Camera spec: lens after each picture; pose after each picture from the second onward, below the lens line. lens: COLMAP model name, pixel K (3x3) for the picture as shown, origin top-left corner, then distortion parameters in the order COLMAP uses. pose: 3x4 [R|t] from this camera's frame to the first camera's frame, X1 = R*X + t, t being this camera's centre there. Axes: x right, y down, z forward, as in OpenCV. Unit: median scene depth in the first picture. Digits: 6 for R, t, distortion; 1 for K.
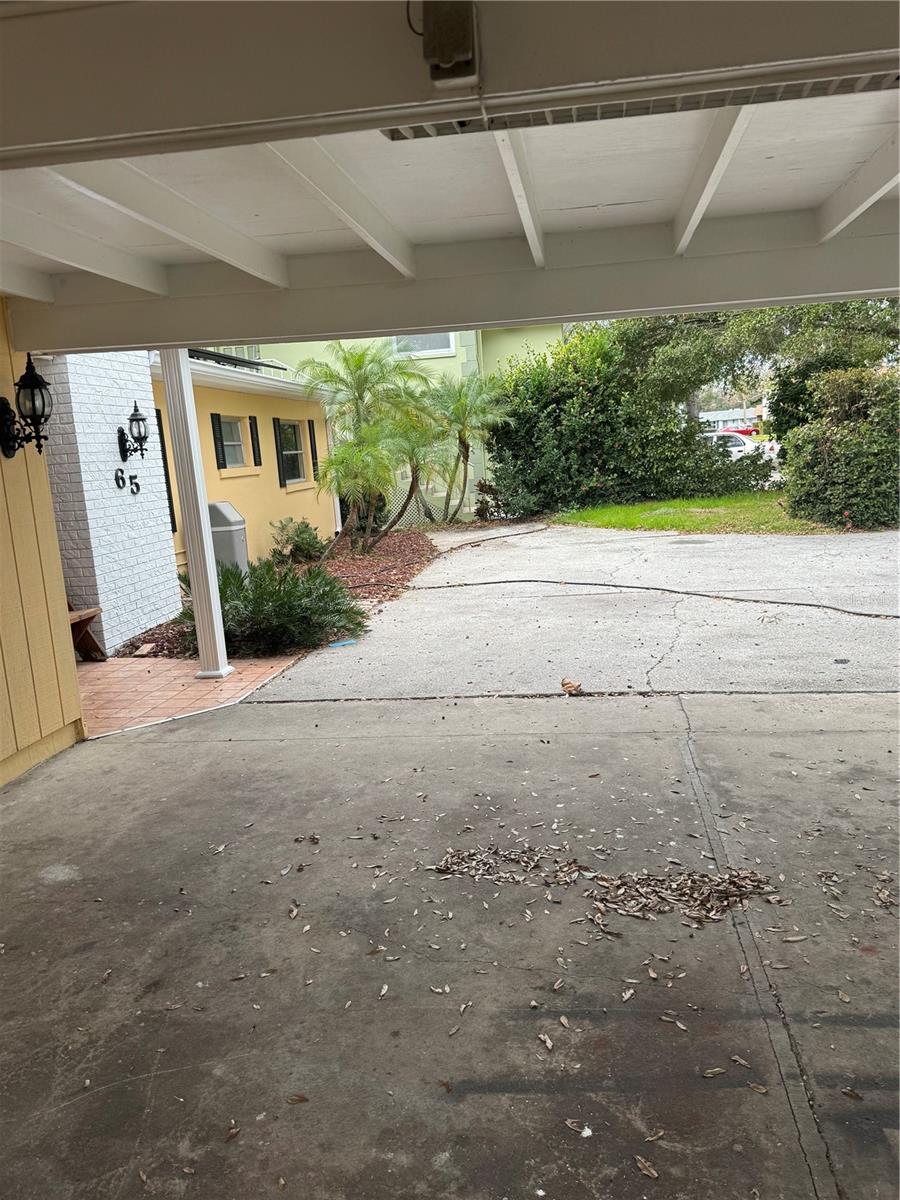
lens RADIAL K [[910.6, 0, 456.0], [0, 910.6, 605.0], [0, 0, 1]] dist [-0.009805, -0.004283]
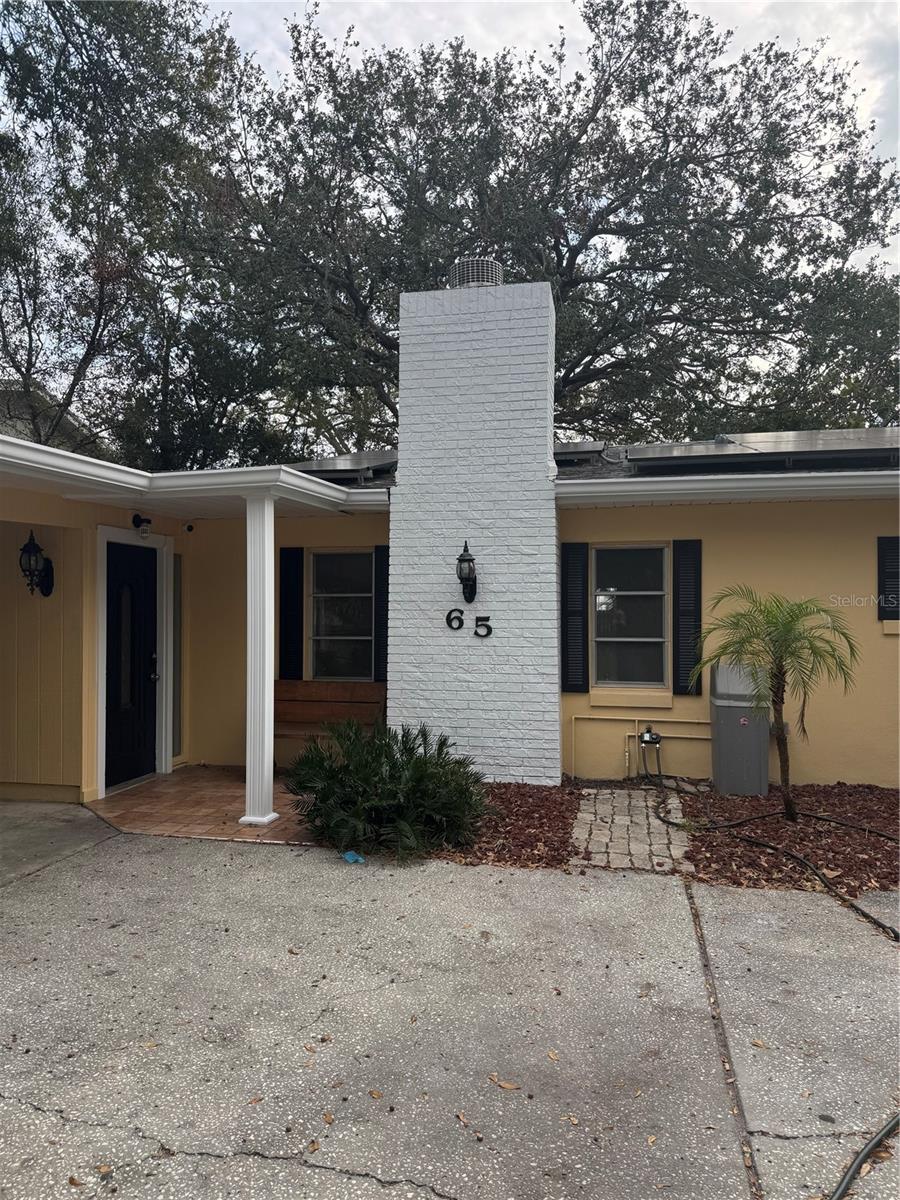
lens RADIAL K [[849.5, 0, 448.0], [0, 849.5, 602.1], [0, 0, 1]] dist [0.019322, -0.023061]
pose [[-0.069534, 0.064324, -0.995504, 0.861310], [-0.172786, 0.982060, 0.075524, -0.360758], [0.982502, 0.177260, -0.057172, 1.673712]]
